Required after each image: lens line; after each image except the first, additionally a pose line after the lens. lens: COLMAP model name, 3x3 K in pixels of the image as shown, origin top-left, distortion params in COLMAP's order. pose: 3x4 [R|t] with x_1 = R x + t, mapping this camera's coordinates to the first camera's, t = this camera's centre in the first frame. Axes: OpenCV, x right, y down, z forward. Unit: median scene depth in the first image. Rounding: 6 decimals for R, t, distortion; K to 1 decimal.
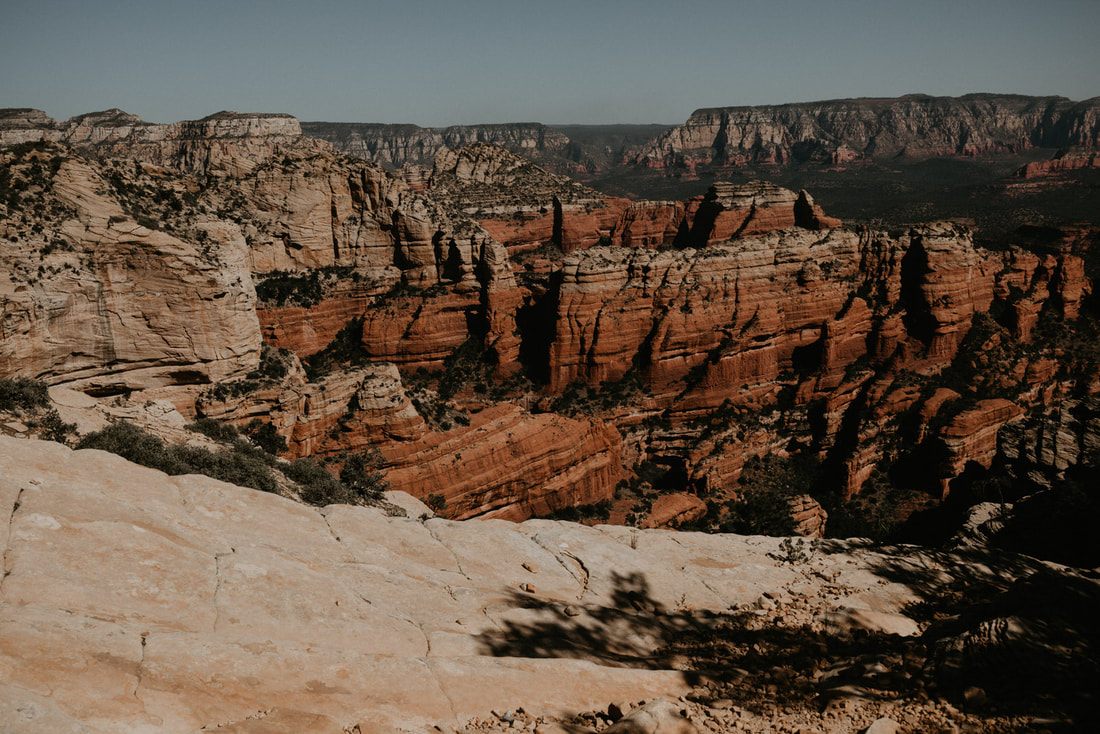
lens RADIAL K [[1089.0, 0, 556.0], [0, 1089.0, 371.6], [0, 0, 1]] dist [0.013495, 0.000000]
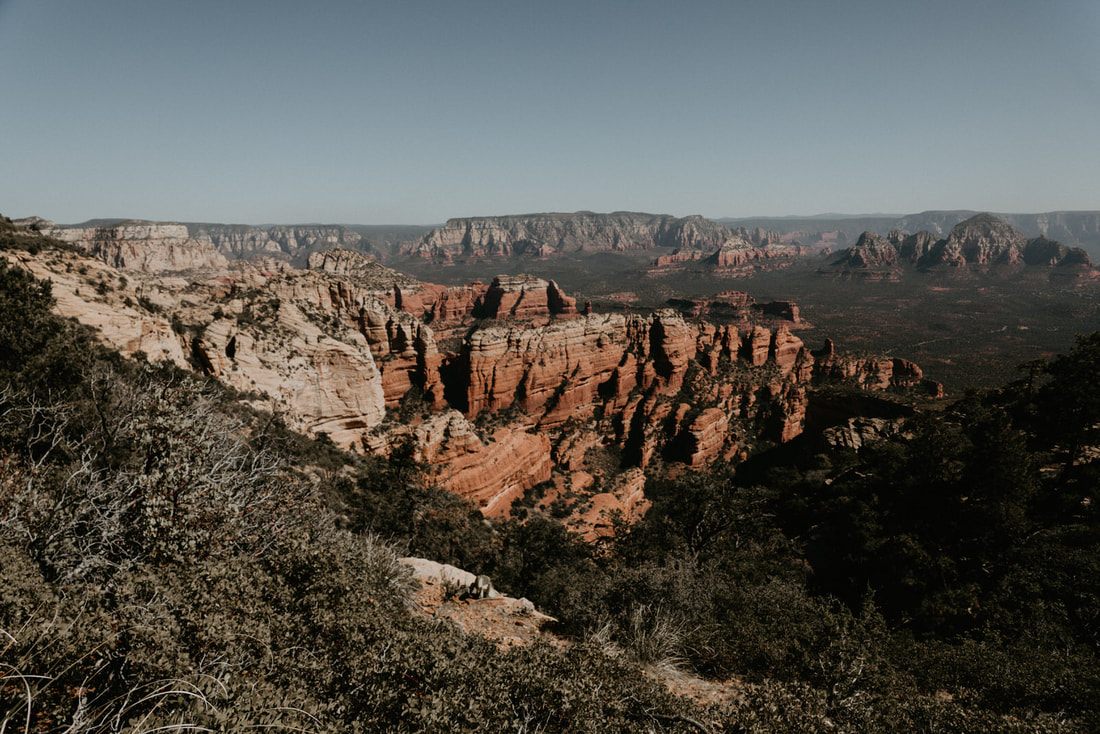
lens RADIAL K [[737.0, 0, 539.9], [0, 737.0, 380.6], [0, 0, 1]] dist [0.011340, -0.009885]
pose [[0.964962, -0.038485, 0.259553, -0.179769], [0.041985, 0.999087, -0.007953, -0.021843], [-0.259010, 0.018572, 0.965696, -0.110119]]
